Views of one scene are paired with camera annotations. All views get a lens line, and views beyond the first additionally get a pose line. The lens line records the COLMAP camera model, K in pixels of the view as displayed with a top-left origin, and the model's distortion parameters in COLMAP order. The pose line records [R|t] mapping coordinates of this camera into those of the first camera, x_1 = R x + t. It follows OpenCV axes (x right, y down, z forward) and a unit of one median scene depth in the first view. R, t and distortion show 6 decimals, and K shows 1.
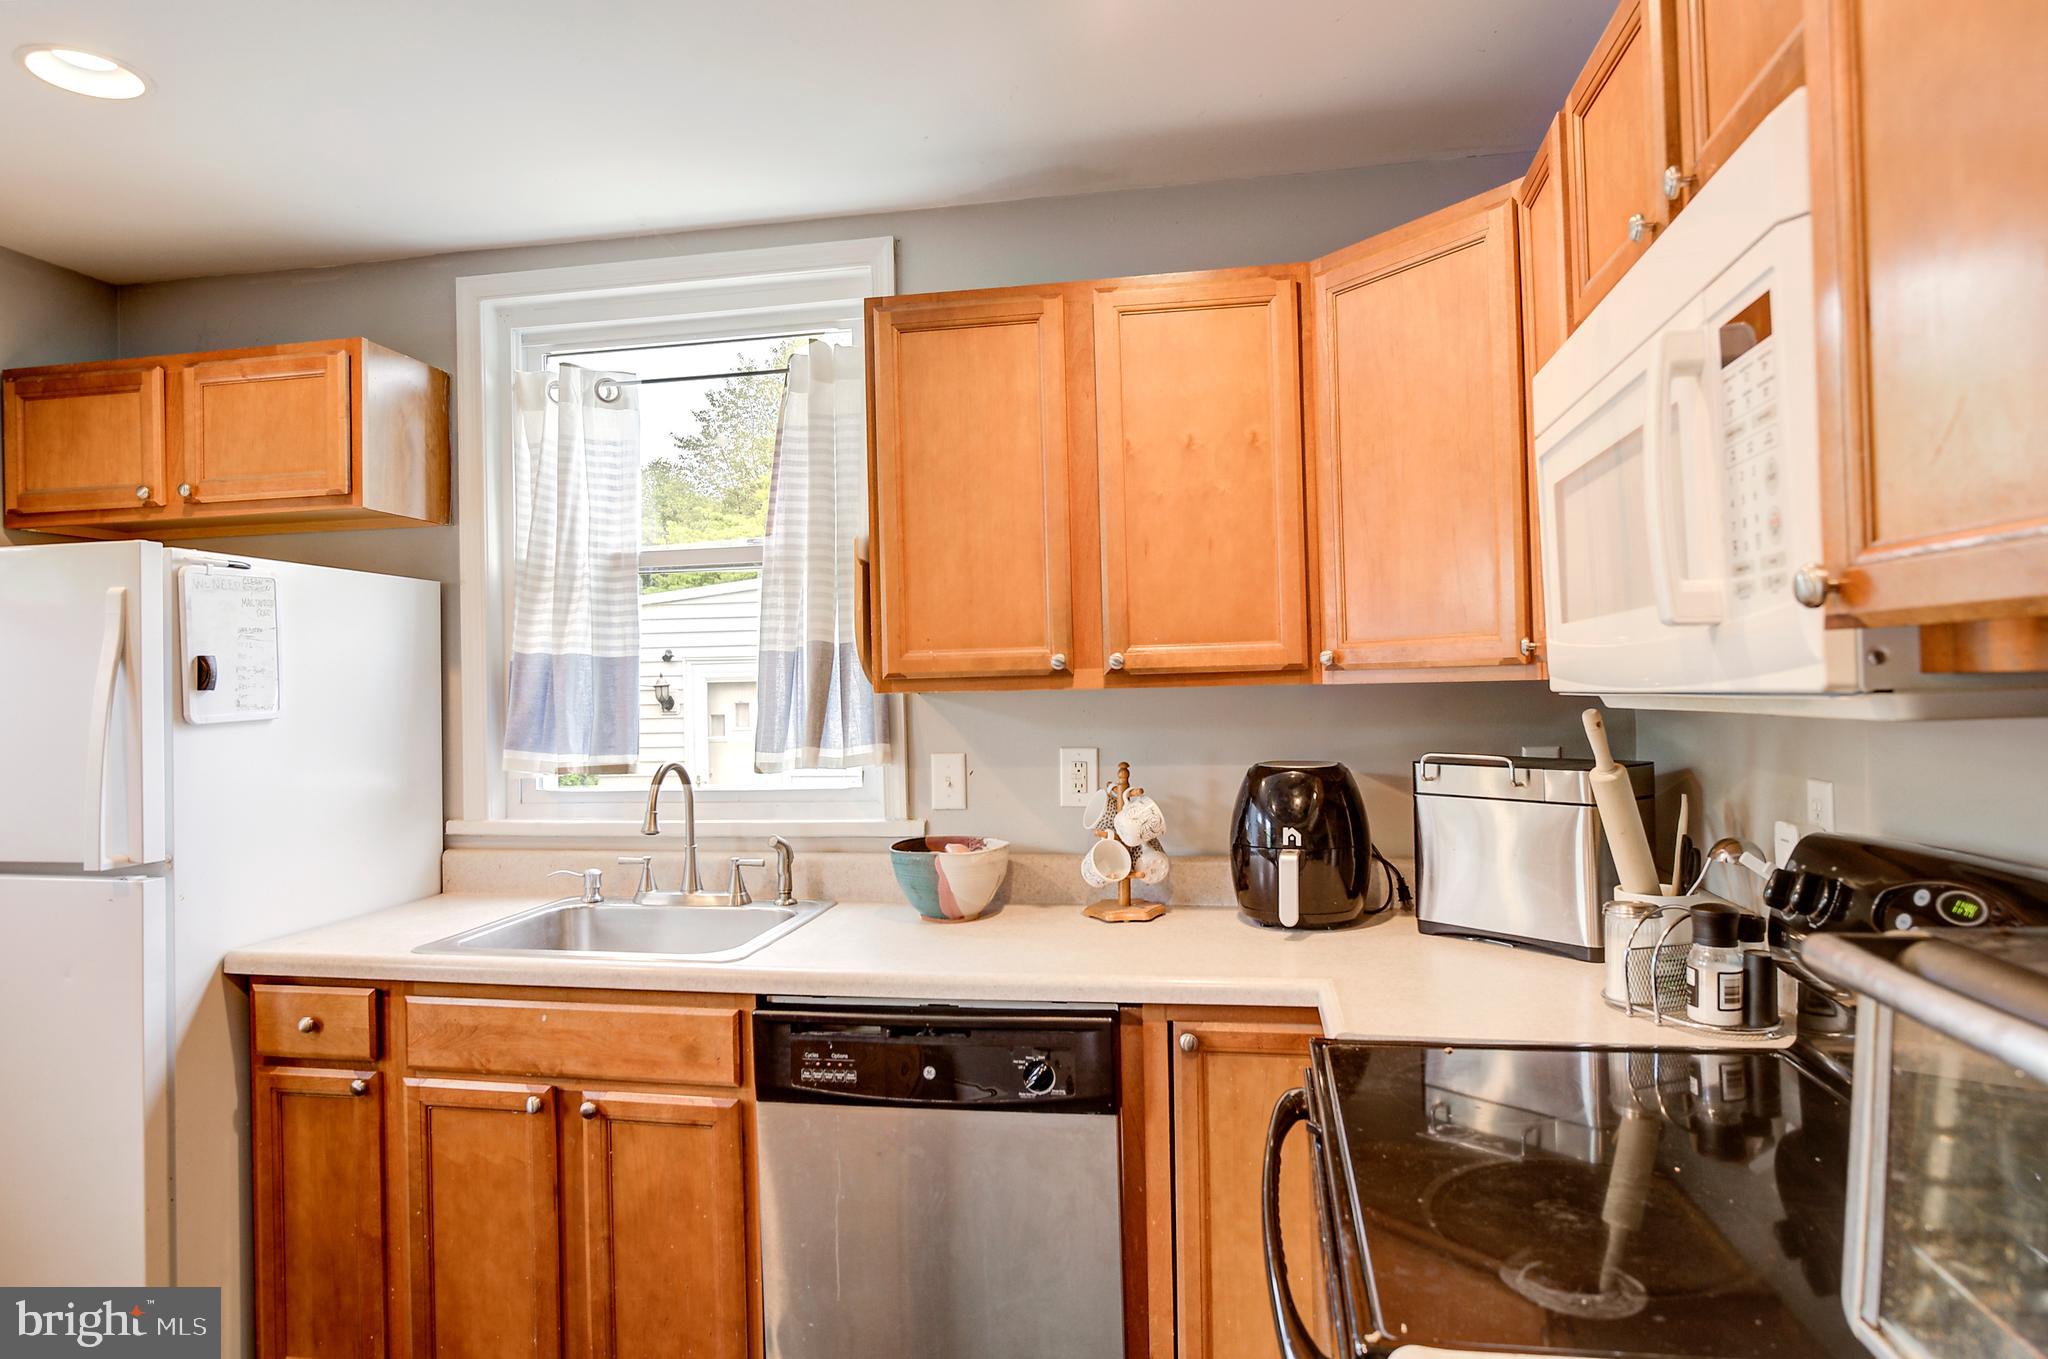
lens RADIAL K [[1224.5, 0, 1030.6], [0, 1224.5, 676.5], [0, 0, 1]] dist [-0.005629, -0.001887]
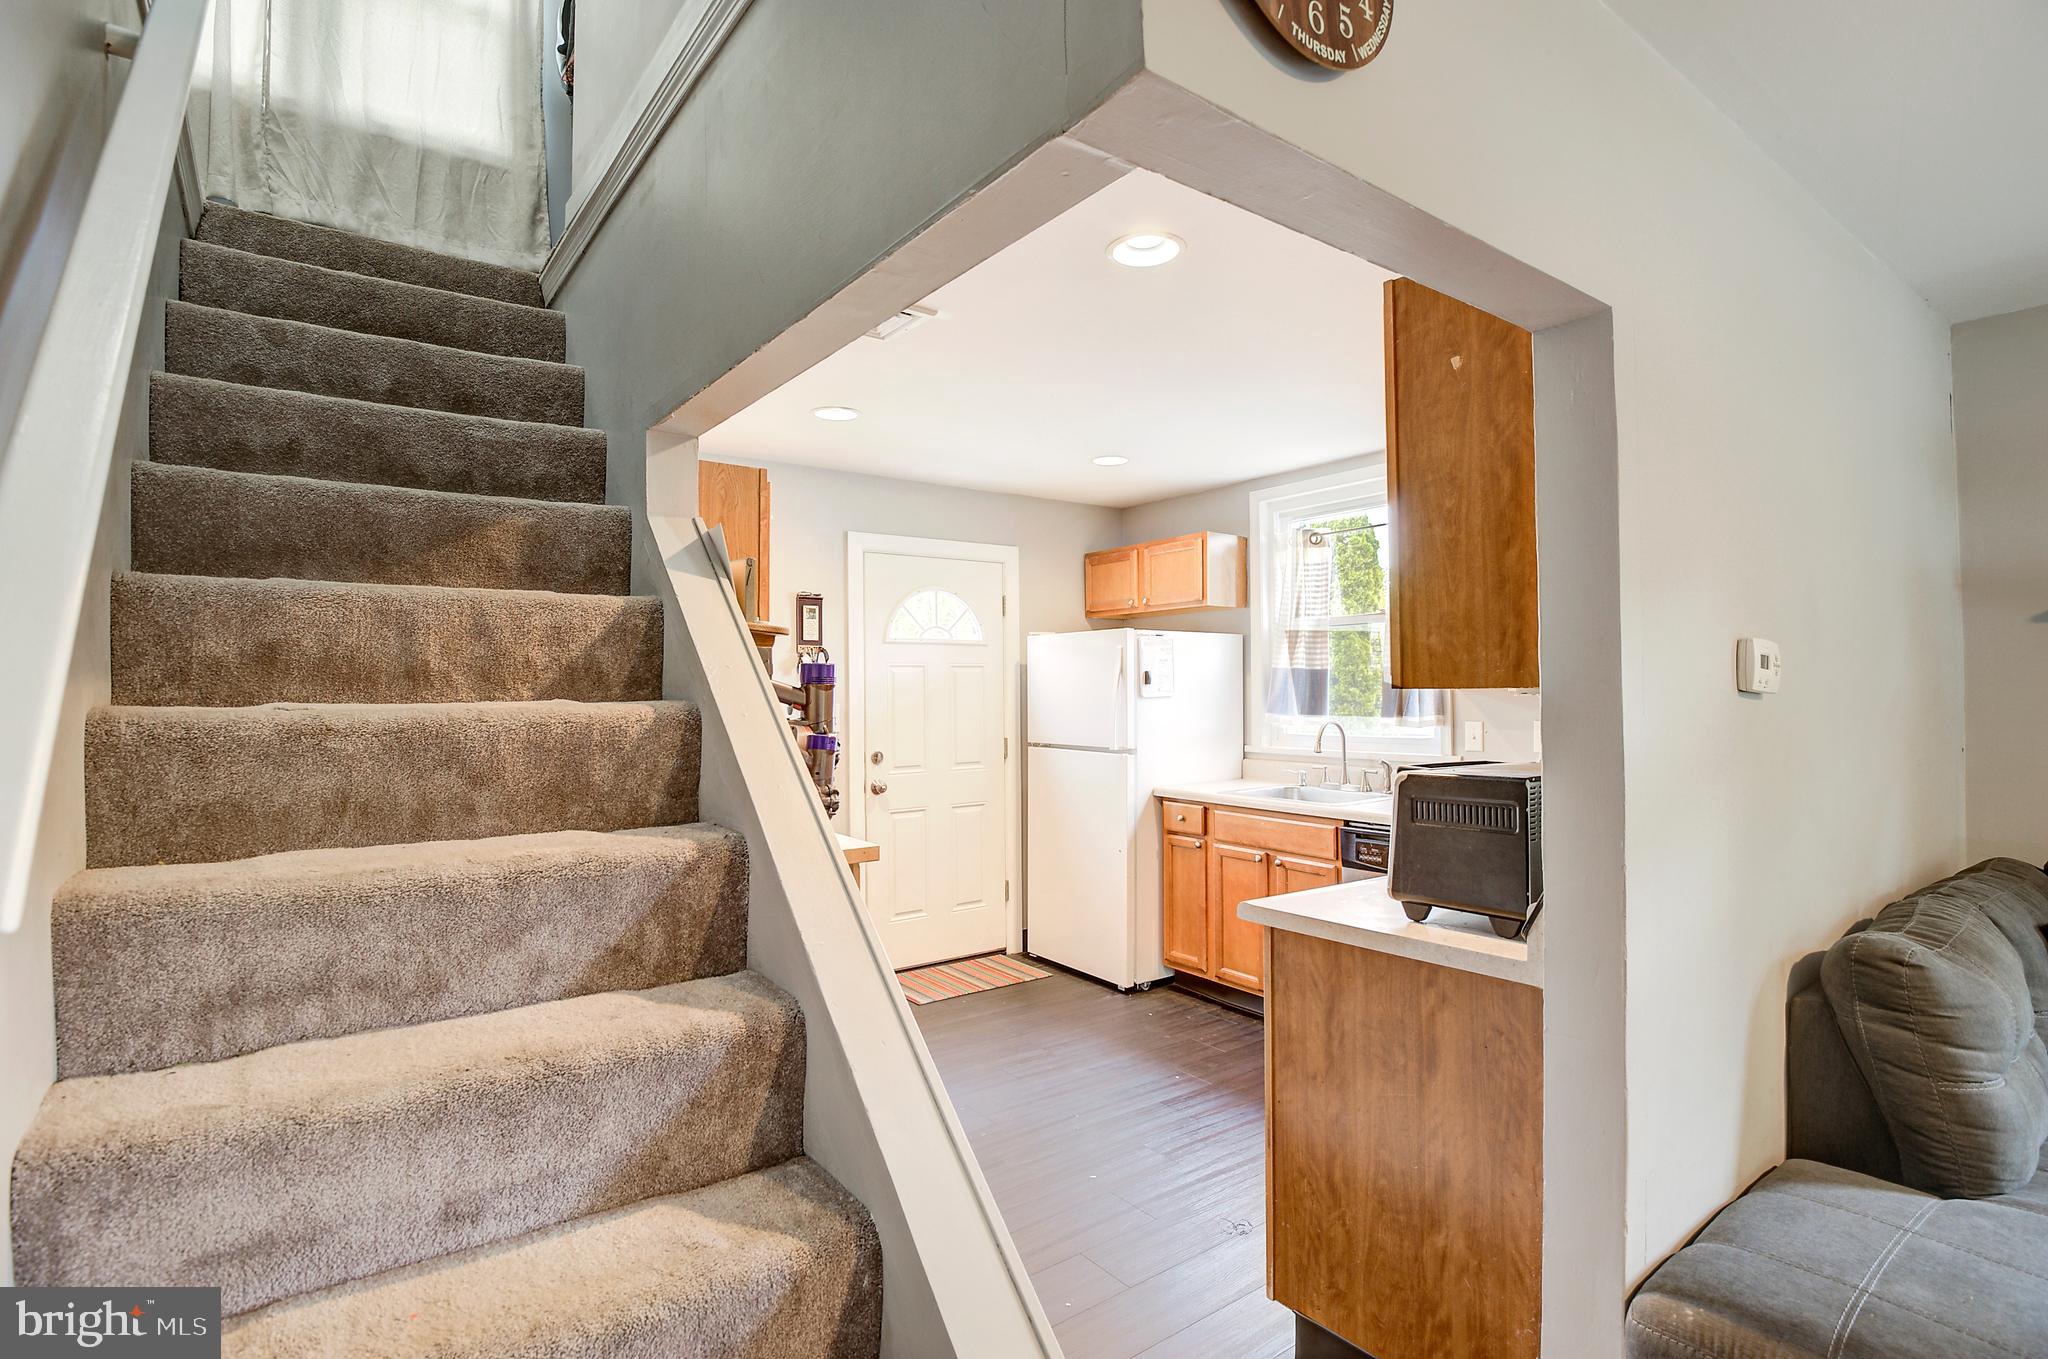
lens RADIAL K [[1002.5, 0, 1024.3], [0, 1002.5, 678.1], [0, 0, 1]] dist [-0.029924, -0.000965]
pose [[0.728748, 0.006312, -0.684753, 0.552503], [-0.001601, 0.999970, 0.007514, -0.016473], [0.684780, -0.004380, 0.728737, -0.683012]]
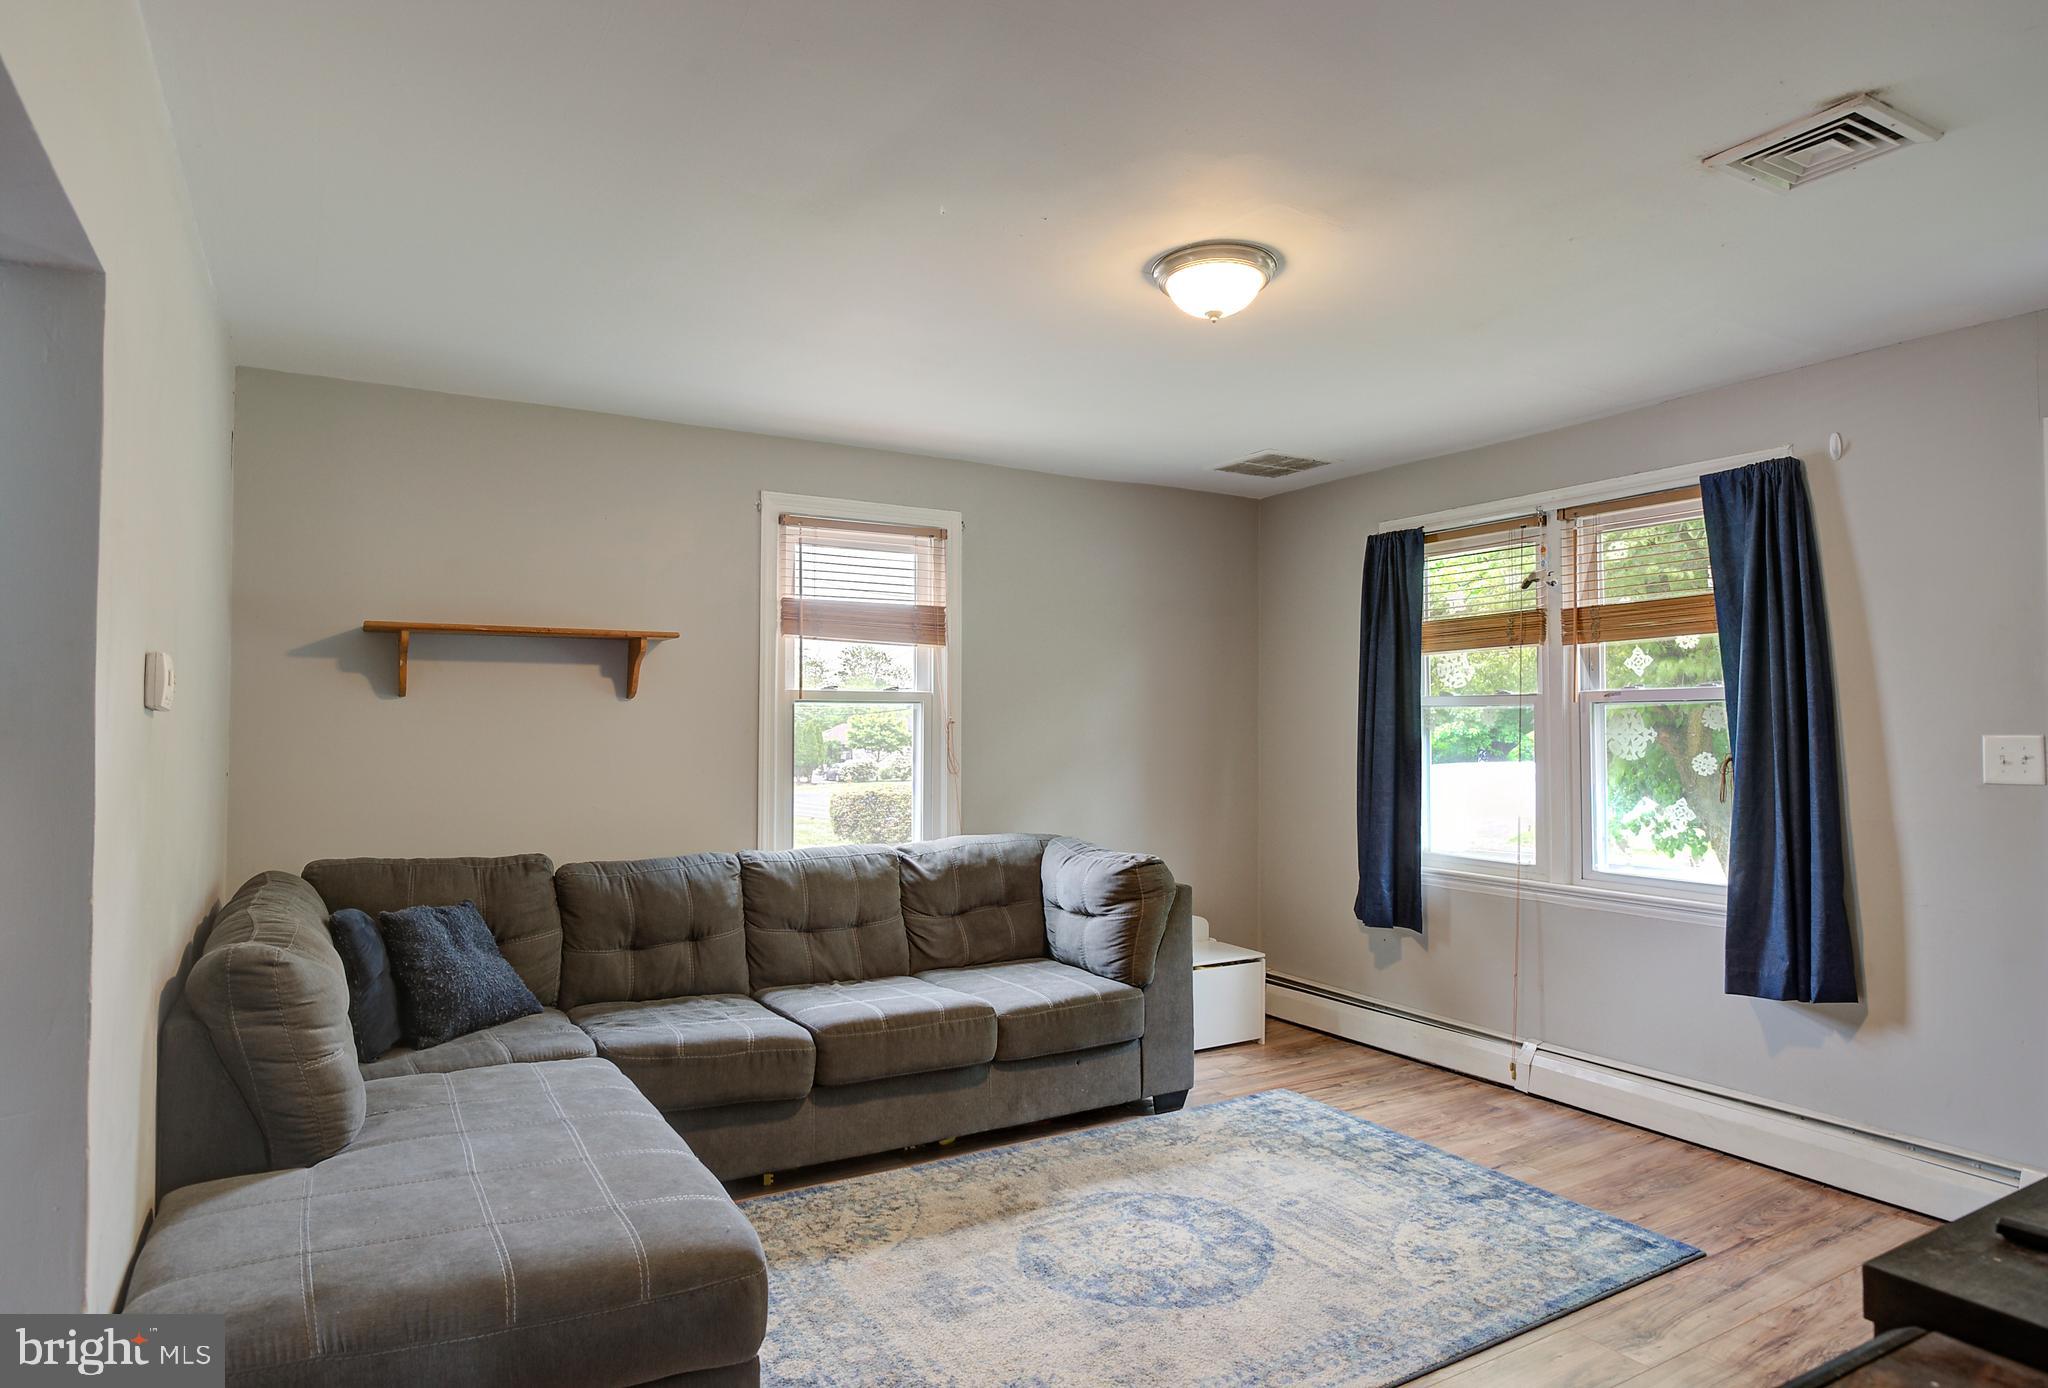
lens RADIAL K [[1166.7, 0, 1016.2], [0, 1166.7, 692.1], [0, 0, 1]] dist [-0.009777, -0.002532]
pose [[0.756260, 0.040938, 0.652989, 0.357192], [-0.024237, 0.999108, -0.034567, 0.001090], [-0.653822, 0.010315, 0.756578, -0.810278]]
